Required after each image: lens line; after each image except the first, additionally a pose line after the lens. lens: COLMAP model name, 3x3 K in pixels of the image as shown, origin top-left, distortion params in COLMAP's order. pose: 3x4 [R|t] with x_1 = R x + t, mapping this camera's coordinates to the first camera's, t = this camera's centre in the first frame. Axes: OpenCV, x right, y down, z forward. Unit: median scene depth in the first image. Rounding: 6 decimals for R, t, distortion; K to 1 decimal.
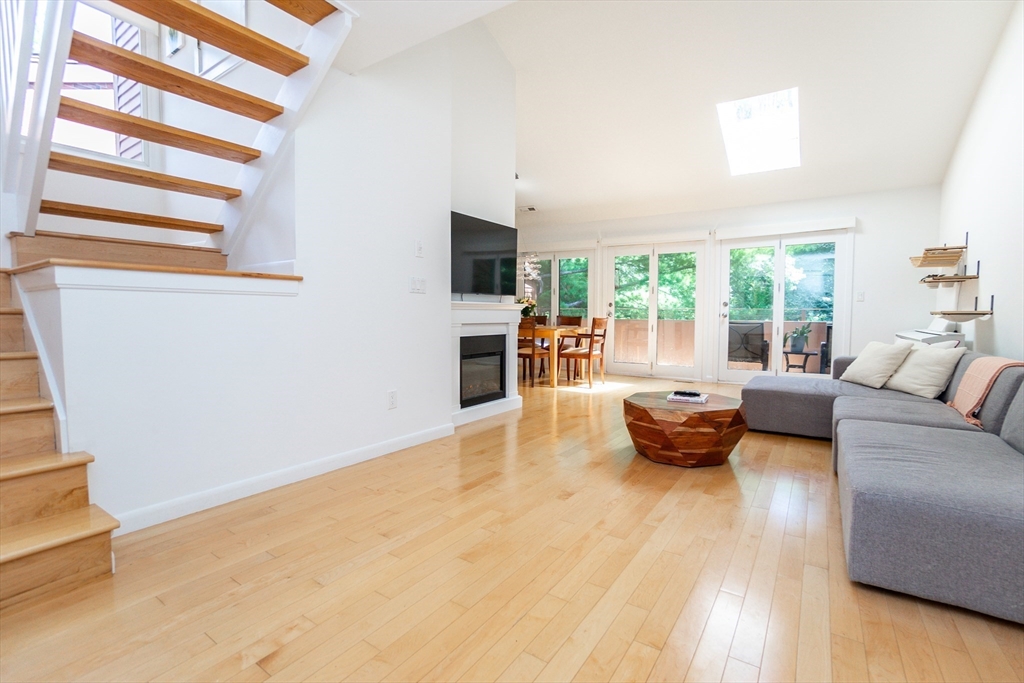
lens RADIAL K [[453.1, 0, 522.7], [0, 453.1, 336.2], [0, 0, 1]] dist [-0.044527, 0.009678]
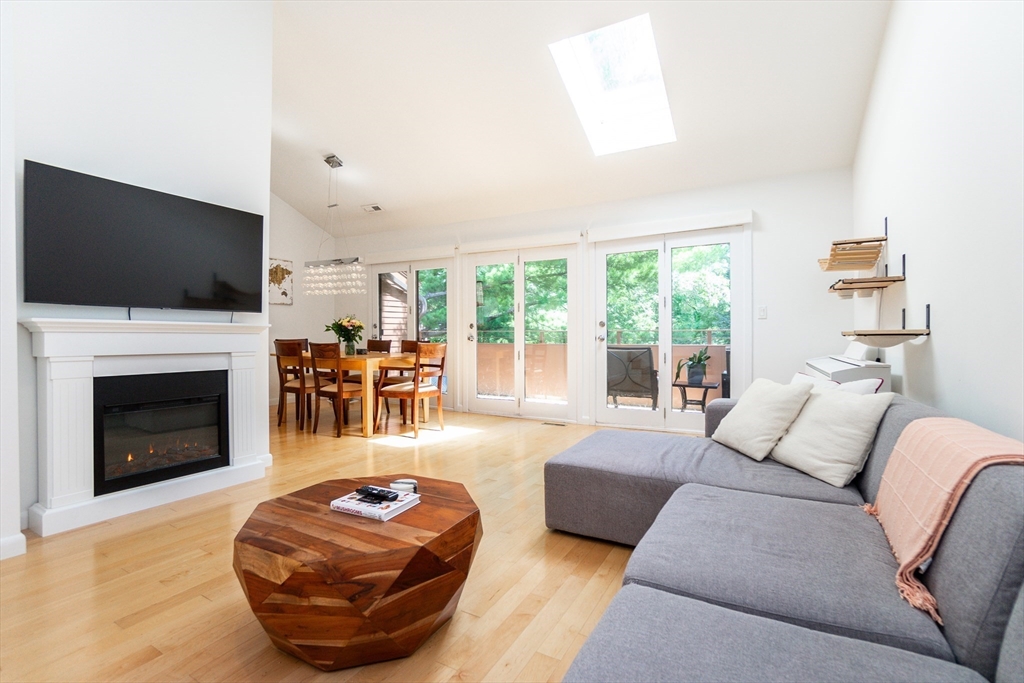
lens RADIAL K [[453.1, 0, 510.9], [0, 453.1, 336.4], [0, 0, 1]] dist [-0.044527, 0.009678]
pose [[0.997209, -0.005118, 0.074482, 0.349696], [0.008866, 0.998706, -0.050080, -0.017580], [-0.074130, 0.050601, 0.995964, 0.341803]]
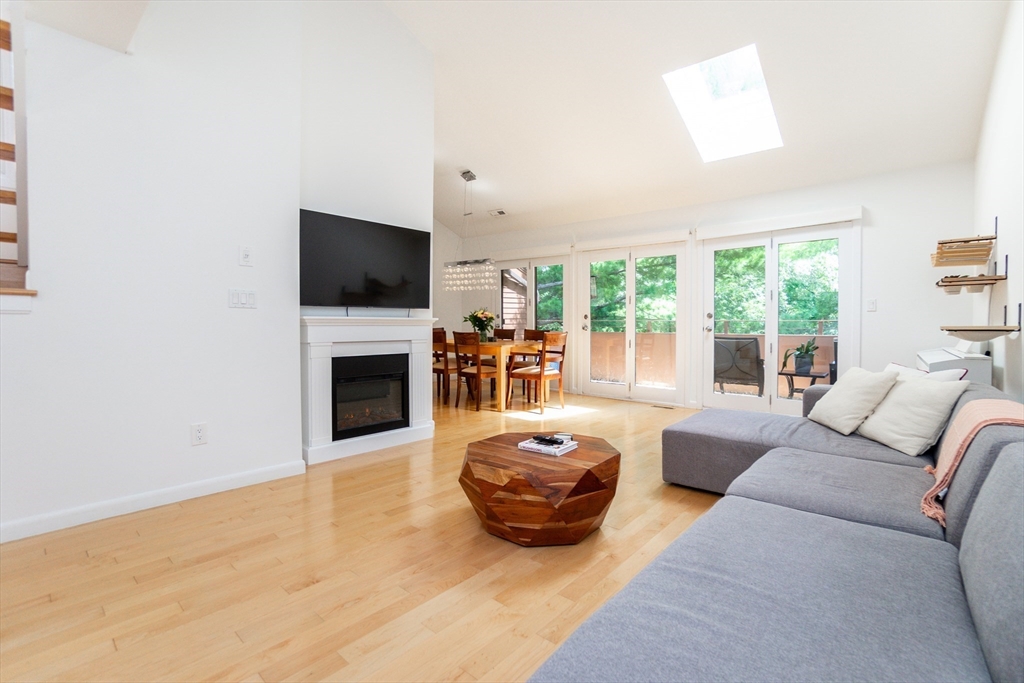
lens RADIAL K [[453.1, 0, 521.5], [0, 453.1, 331.8], [0, 0, 1]] dist [-0.044527, 0.009678]
pose [[0.992900, -0.001054, -0.118946, 0.299439], [-0.002667, 0.999512, -0.031122, -0.020330], [0.118921, 0.031218, 0.992413, 0.178275]]
